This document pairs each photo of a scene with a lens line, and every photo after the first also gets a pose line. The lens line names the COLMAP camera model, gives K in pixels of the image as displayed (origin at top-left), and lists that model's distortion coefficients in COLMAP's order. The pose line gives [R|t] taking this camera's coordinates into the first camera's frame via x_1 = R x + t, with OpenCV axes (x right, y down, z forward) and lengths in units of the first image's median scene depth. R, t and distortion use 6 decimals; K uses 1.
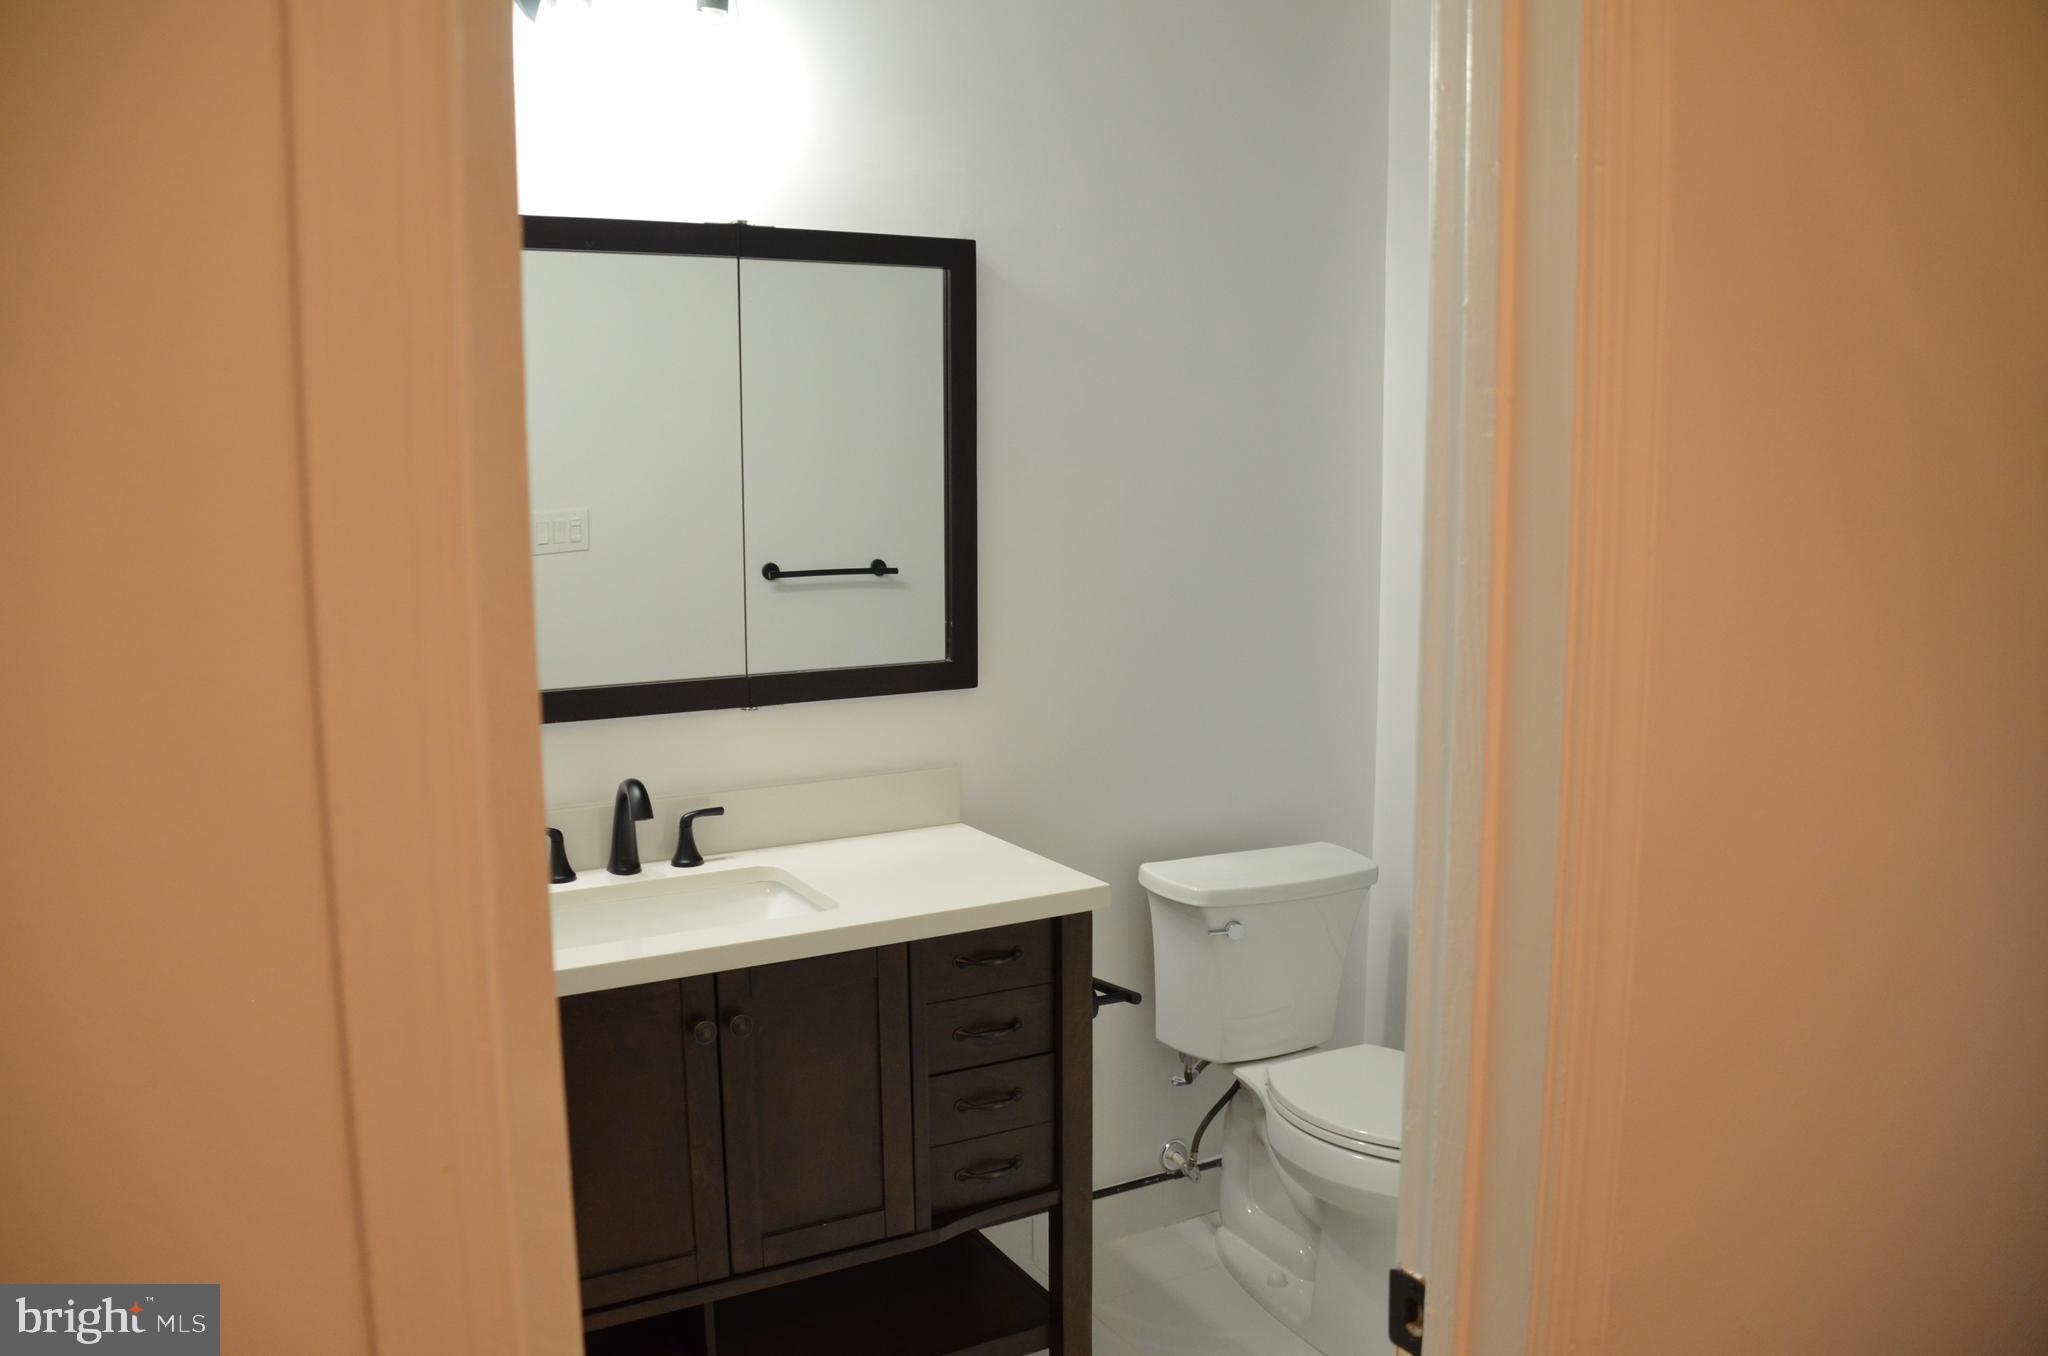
lens RADIAL K [[1600.0, 0, 1026.1], [0, 1600.0, 674.7], [0, 0, 1]] dist [-0.144442, 0.081999]
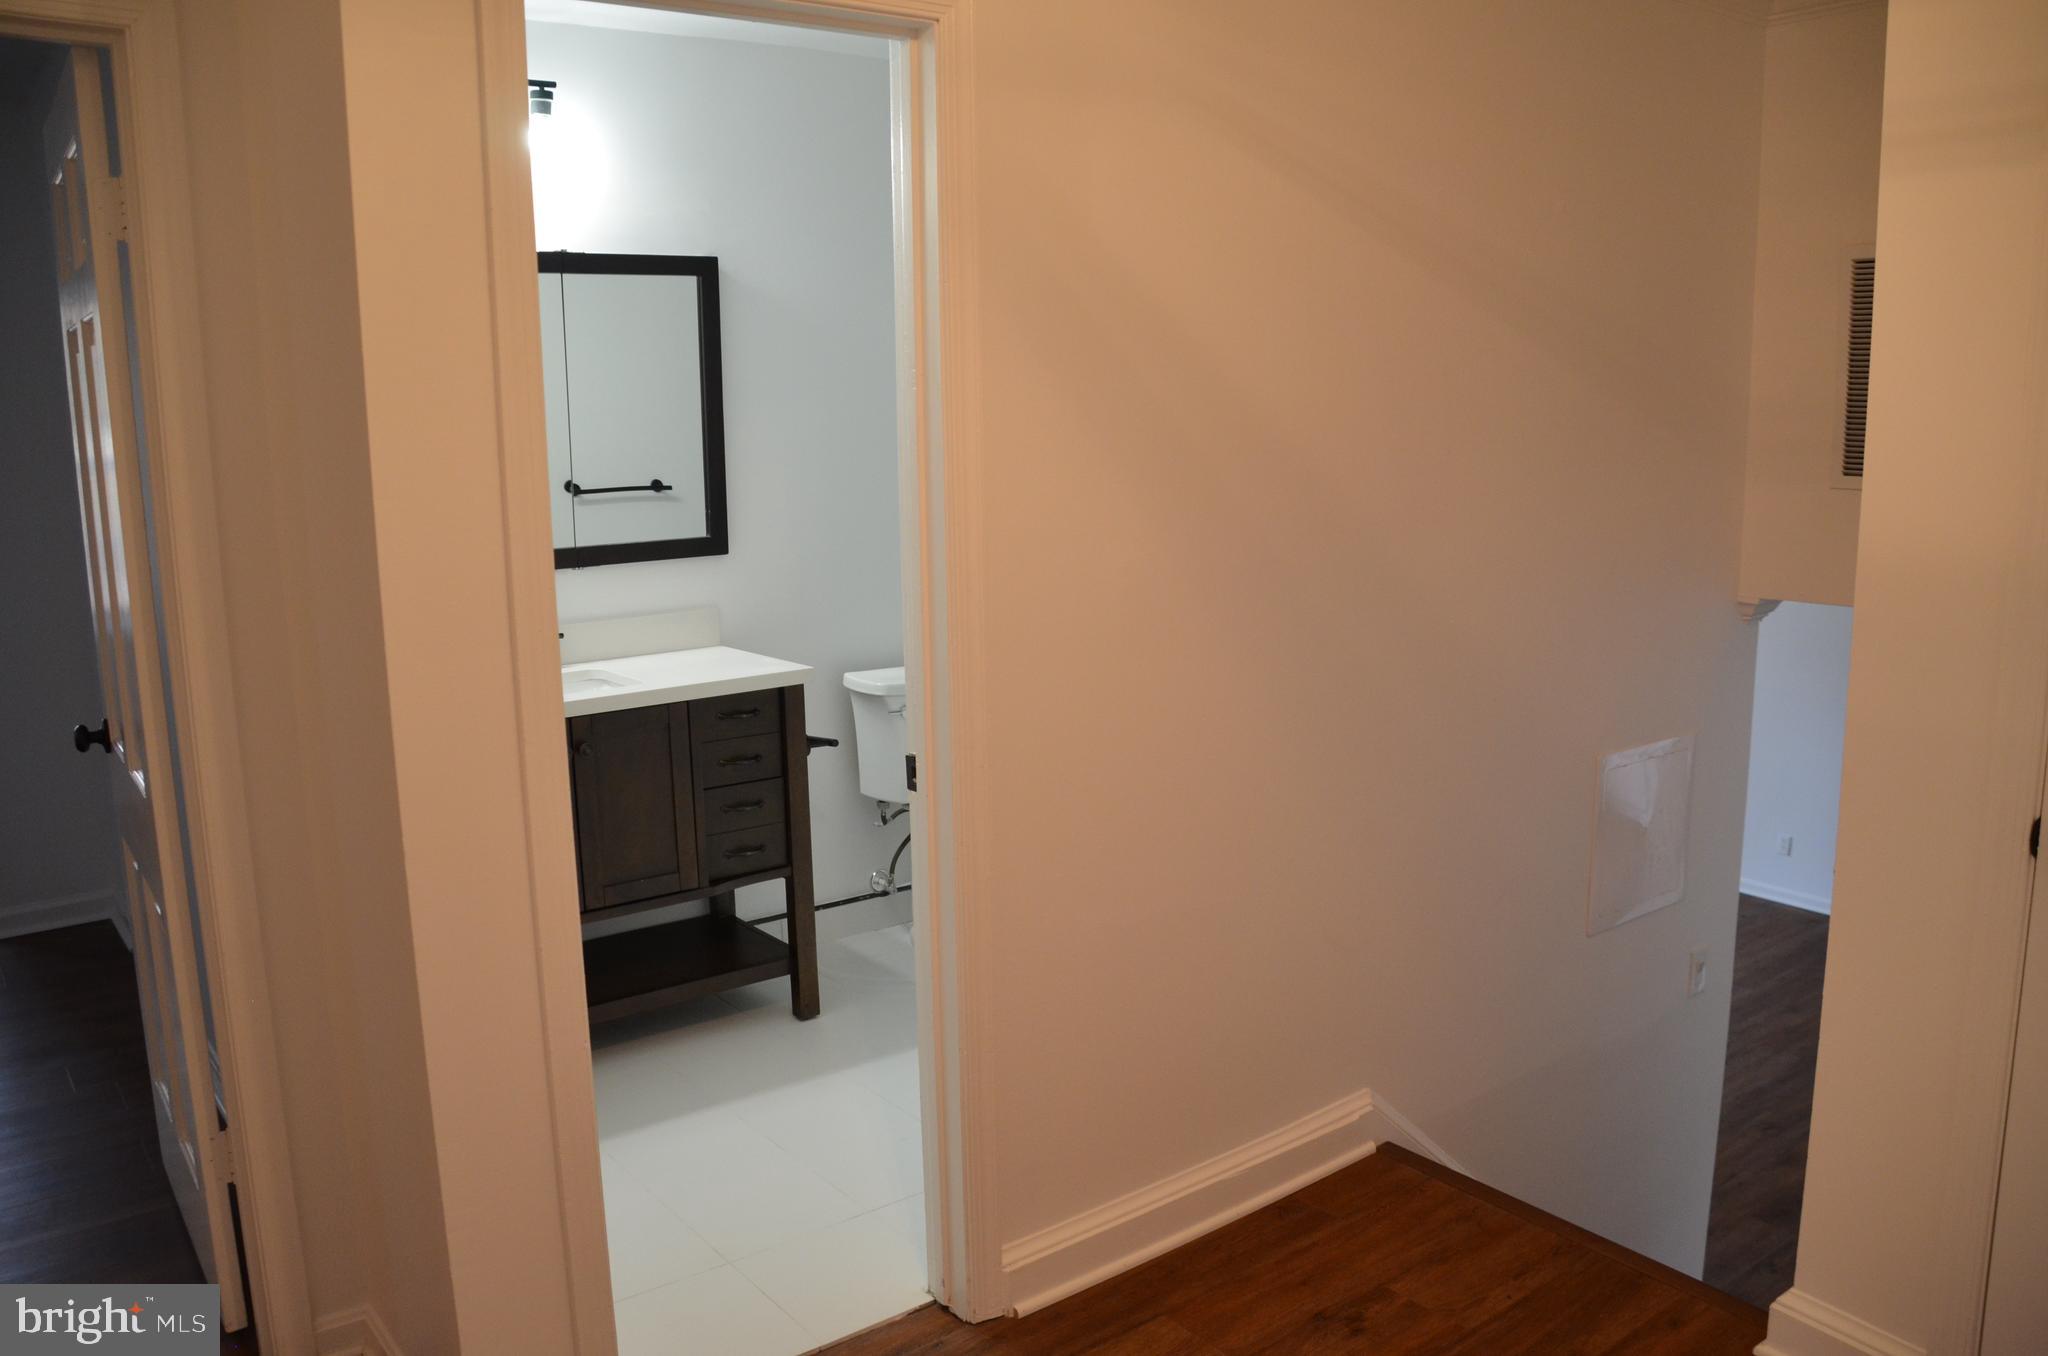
lens RADIAL K [[1600.0, 0, 1025.1], [0, 1600.0, 684.3], [0, 0, 1]] dist [-0.144442, 0.081999]
pose [[0.989987, -0.035736, 0.136562, 0.041156], [0.029645, 0.998484, 0.046379, 0.077121], [-0.138013, -0.041866, 0.989545, -0.583538]]
